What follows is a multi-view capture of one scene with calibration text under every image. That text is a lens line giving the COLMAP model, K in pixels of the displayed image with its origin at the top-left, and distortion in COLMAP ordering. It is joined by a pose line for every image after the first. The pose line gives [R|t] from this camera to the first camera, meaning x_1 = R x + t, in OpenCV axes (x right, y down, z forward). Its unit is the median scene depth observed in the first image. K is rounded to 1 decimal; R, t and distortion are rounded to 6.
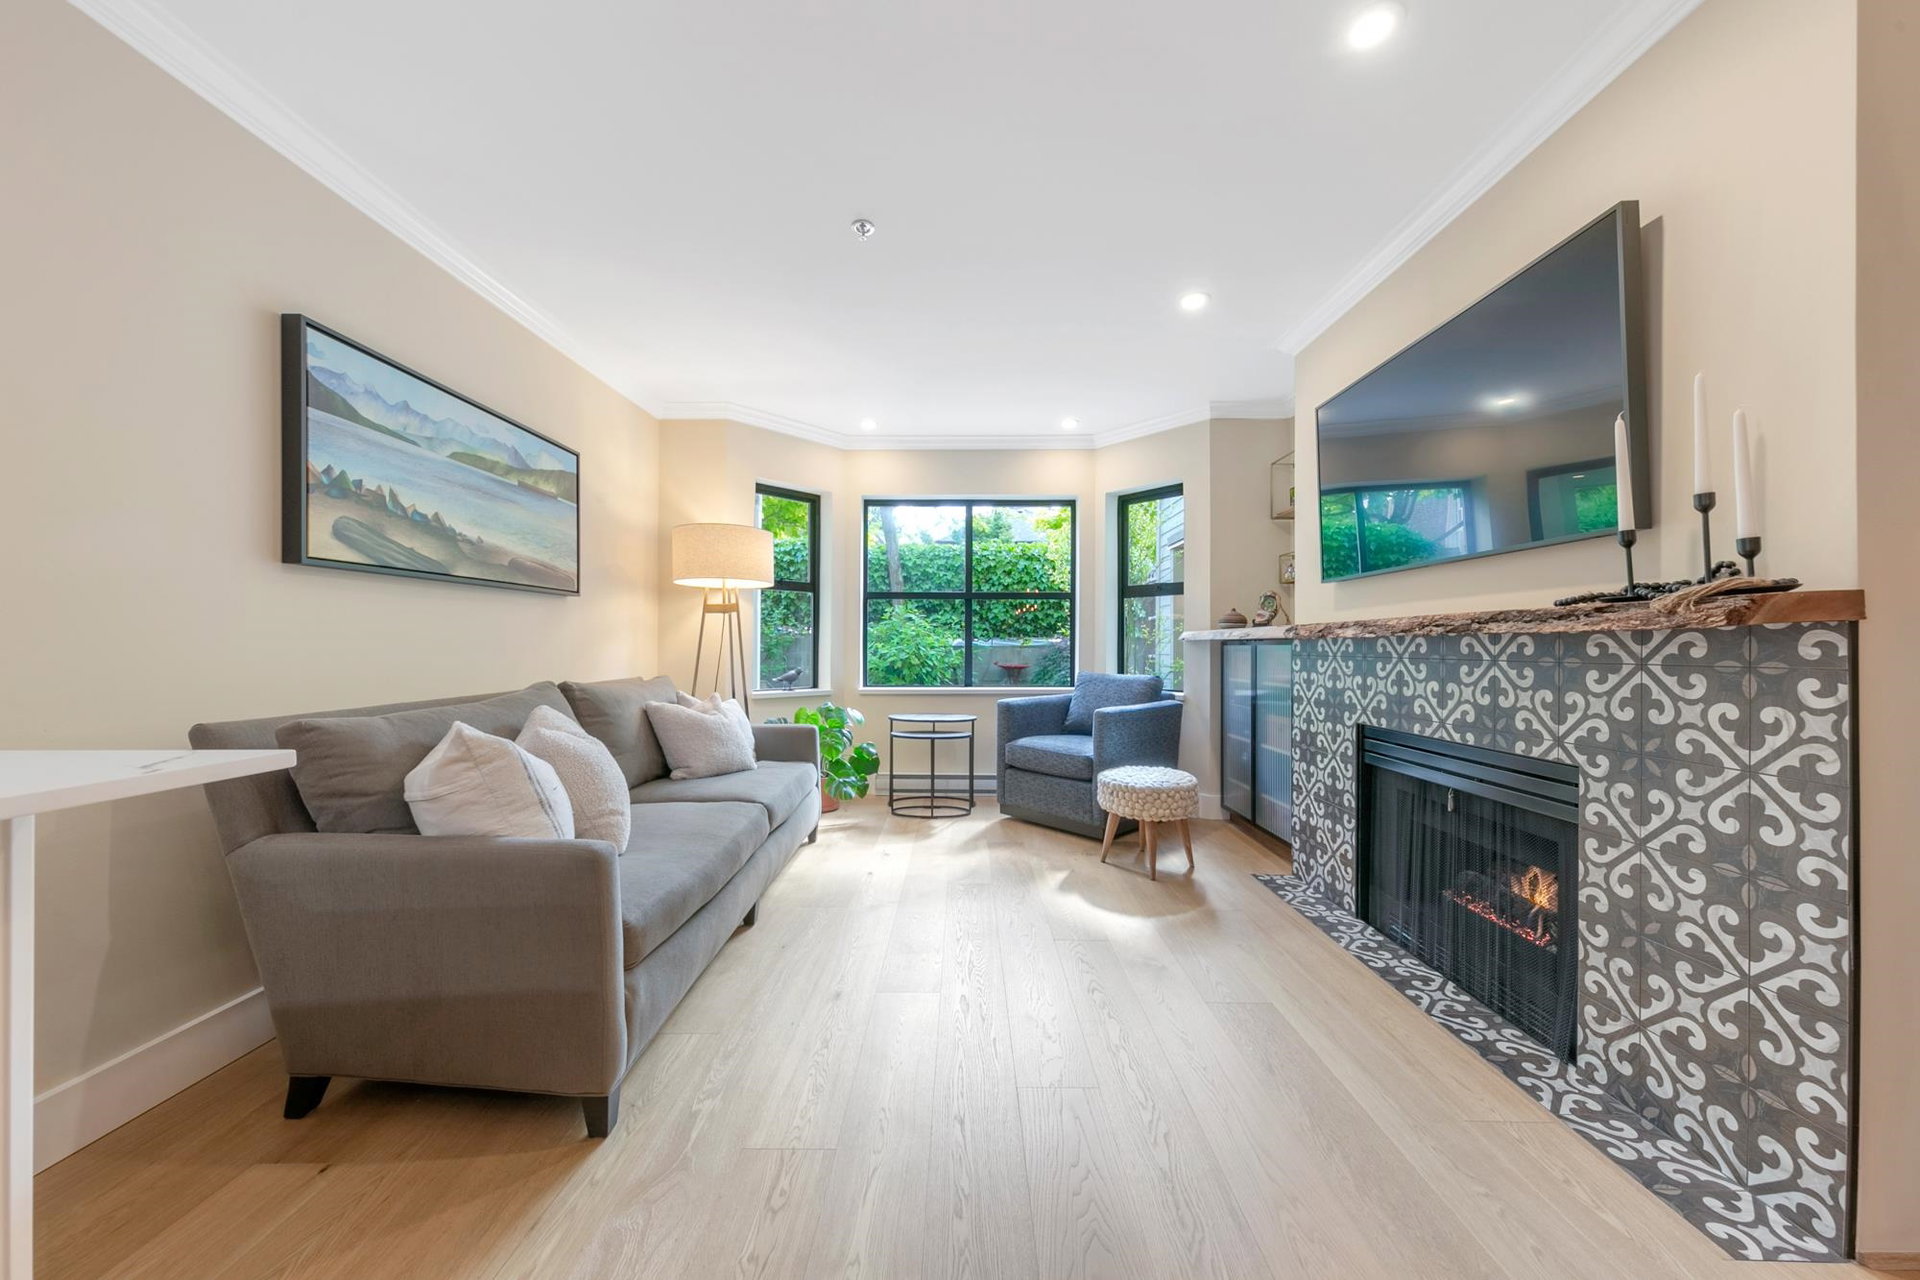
lens RADIAL K [[661.9, 0, 966.7], [0, 661.9, 649.9], [0, 0, 1]] dist [0.008278, -0.000467]
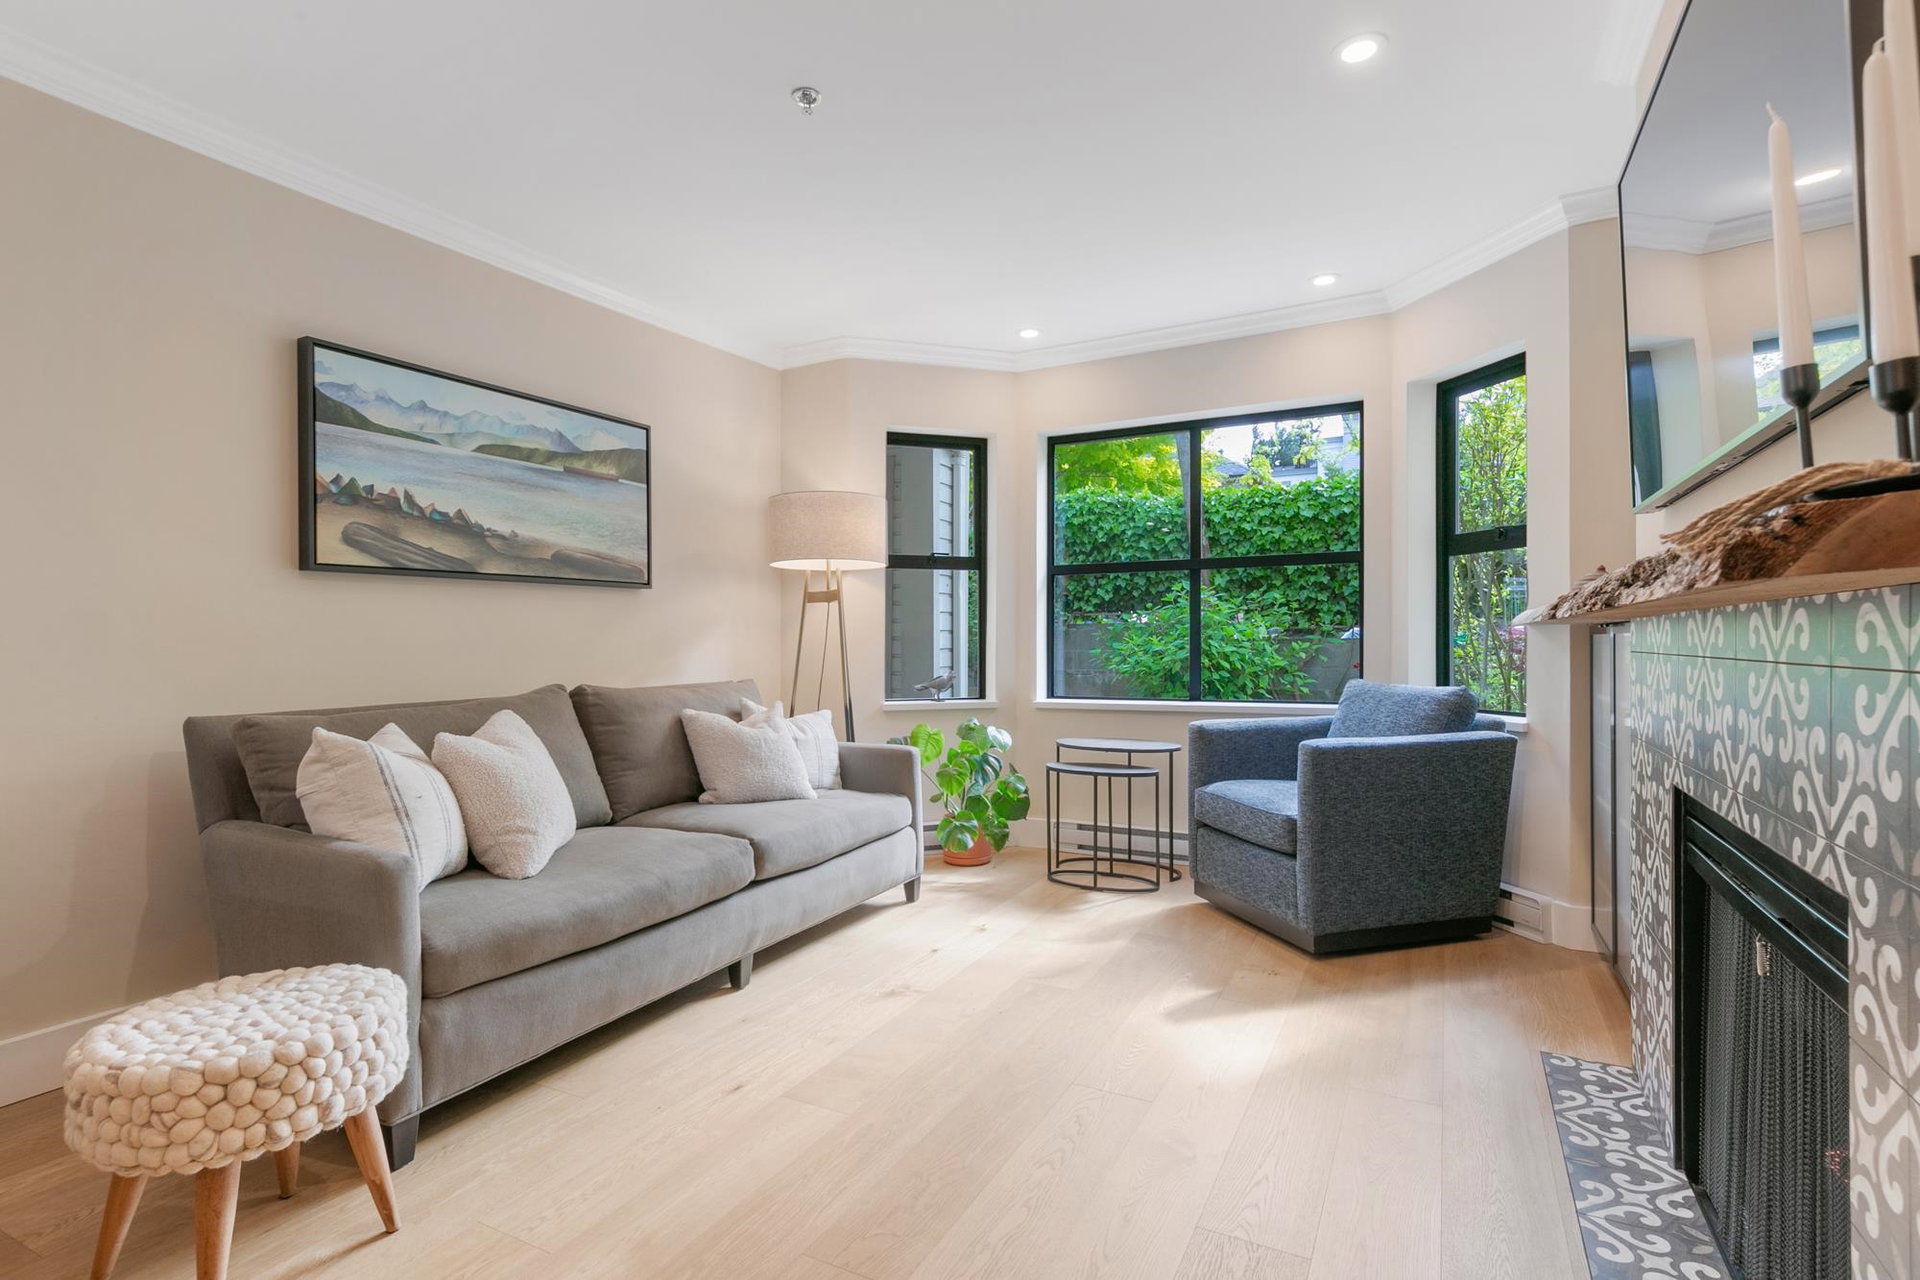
lens RADIAL K [[939.7, 0, 971.7], [0, 939.7, 643.1], [0, 0, 1]] dist [0.007199, 0.001393]
pose [[0.887943, -0.008651, -0.459872, 0.479449], [0.007133, 0.999962, -0.005037, 0.001334], [0.459898, 0.001193, 0.887971, 0.115264]]
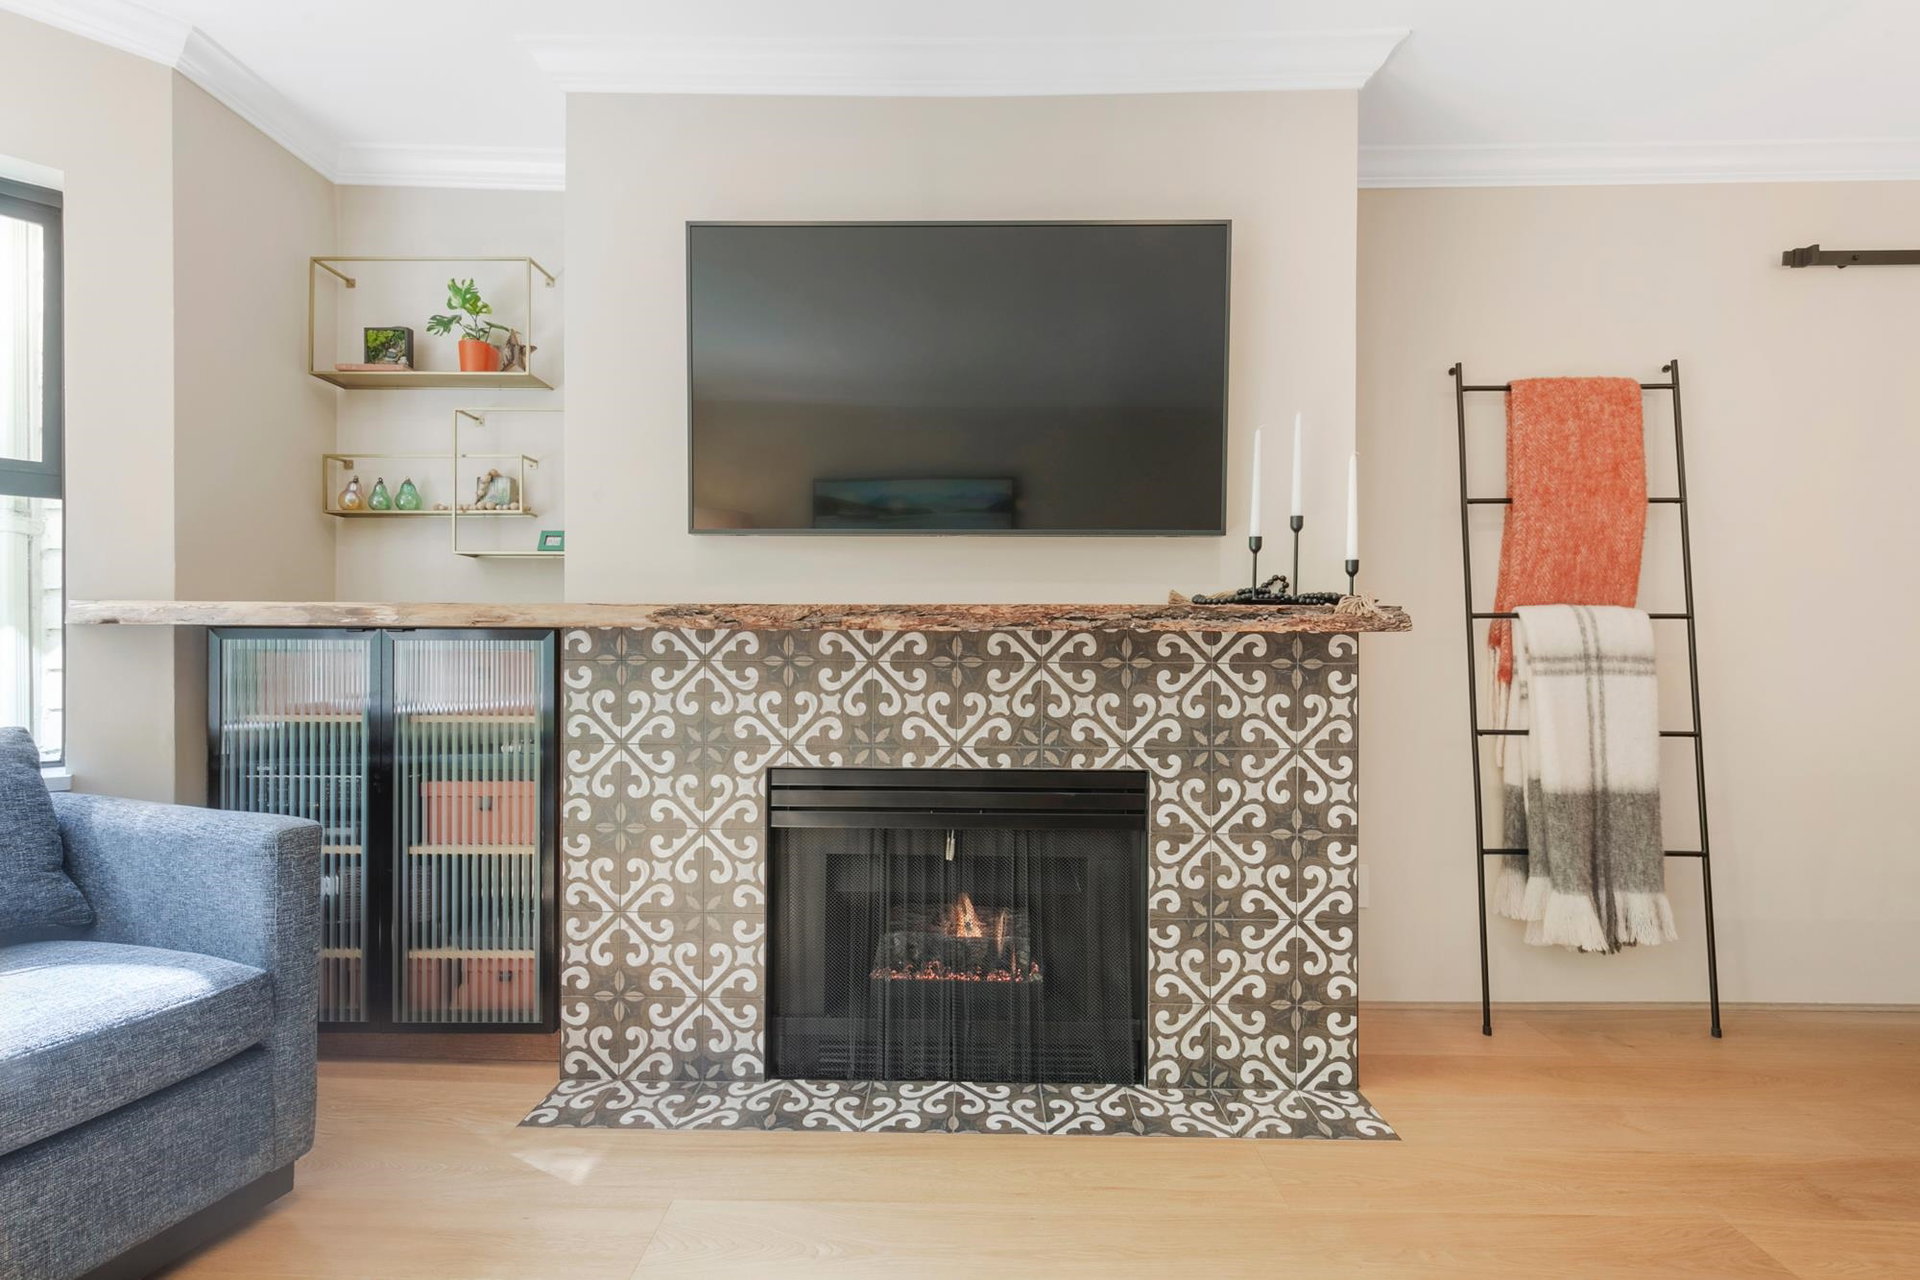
lens RADIAL K [[799.4, 0, 965.2], [0, 799.4, 650.2], [0, 0, 1]] dist [0.001930, 0.000800]
pose [[0.021387, -0.005086, 0.999758, -0.168632], [-0.000382, 0.999987, 0.005096, -0.003463], [-0.999771, -0.000490, 0.021385, 0.861875]]
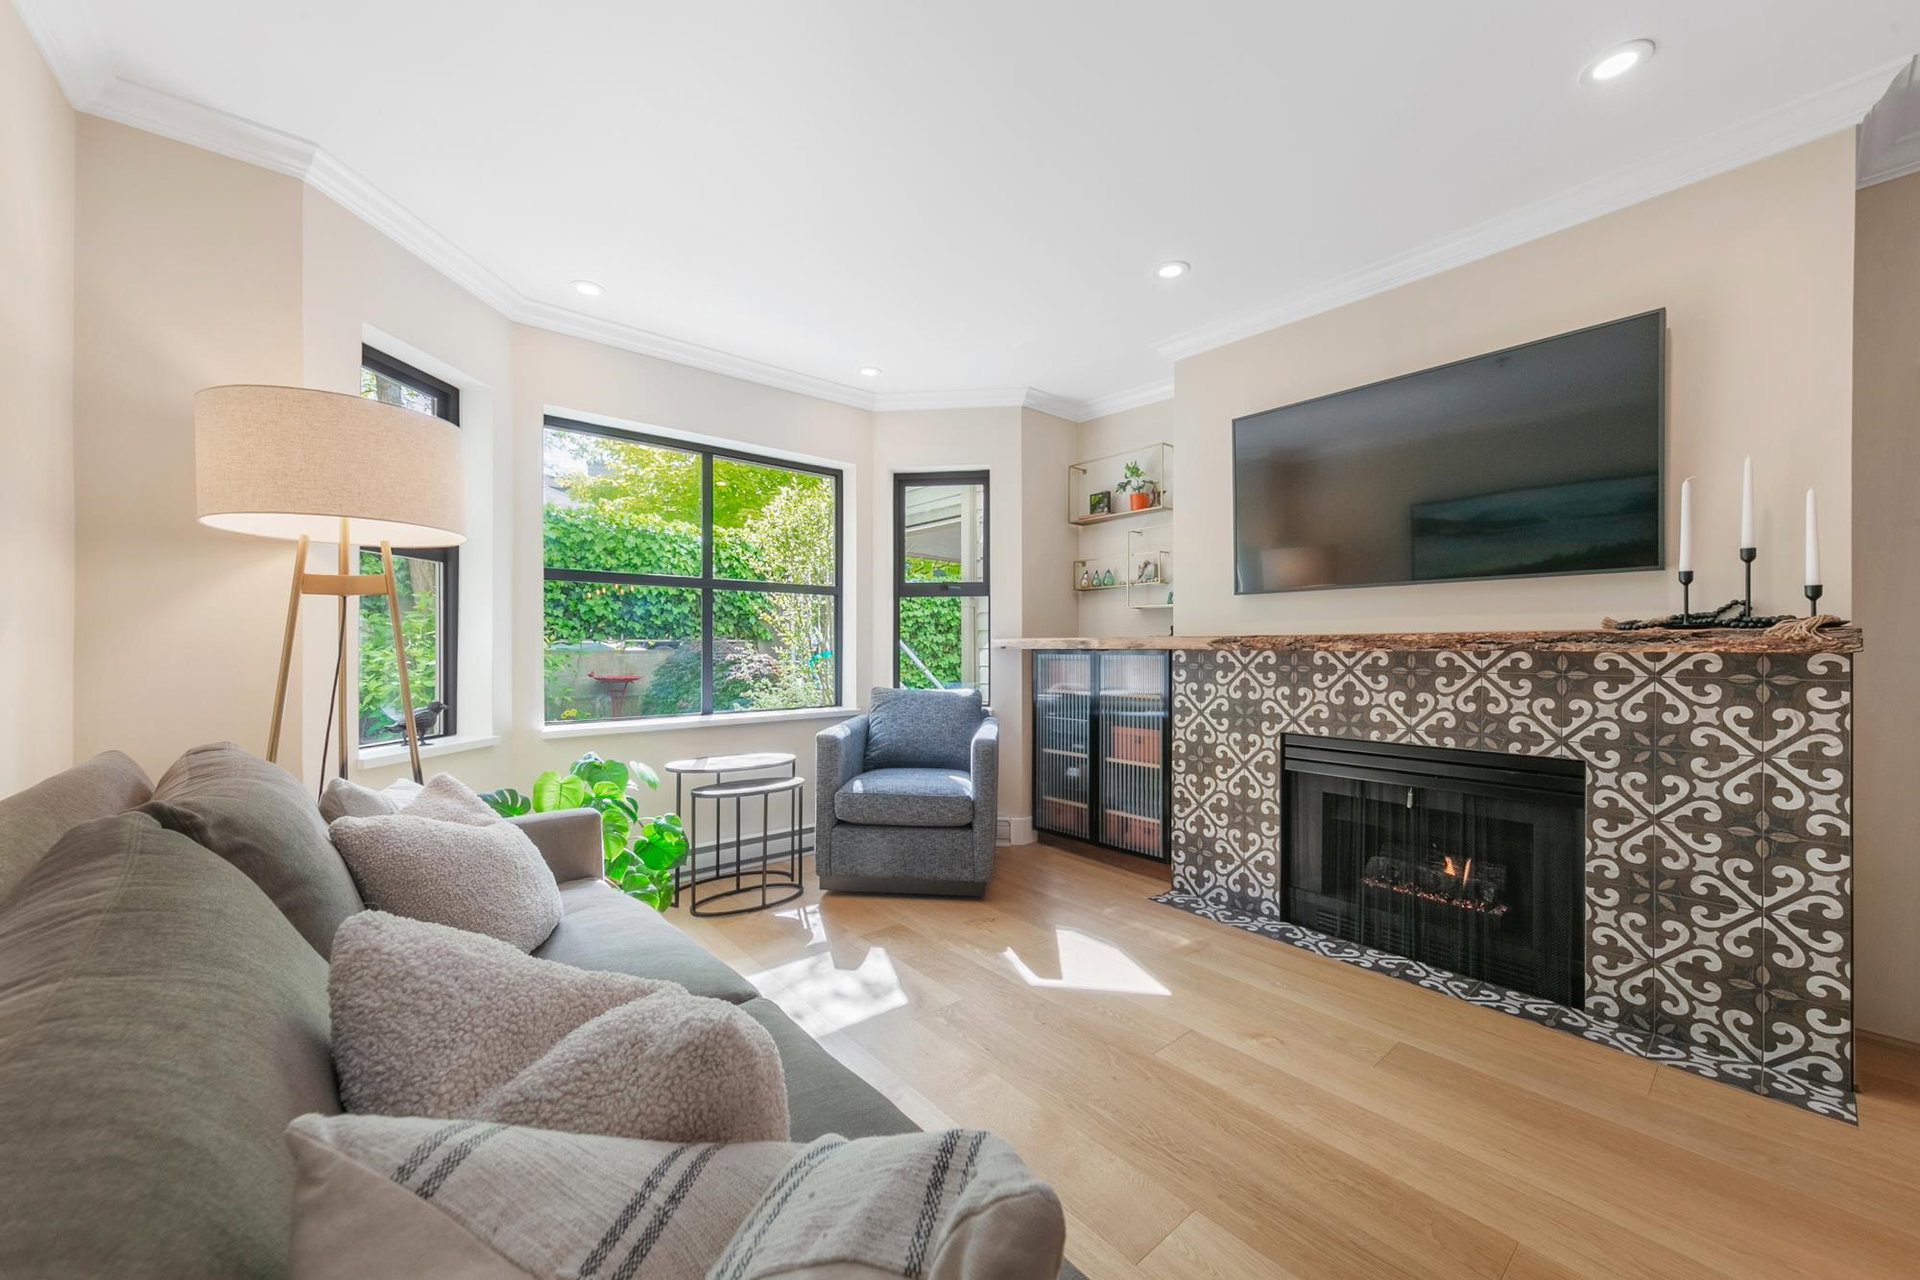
lens RADIAL K [[715.0, 0, 950.6], [0, 715.0, 649.7], [0, 0, 1]] dist [0.001188, 0.000348]
pose [[0.771001, -0.003461, 0.636824, -0.556463], [0.003625, 0.999993, 0.001046, -0.023087], [-0.636823, 0.001502, 0.771008, 0.507347]]
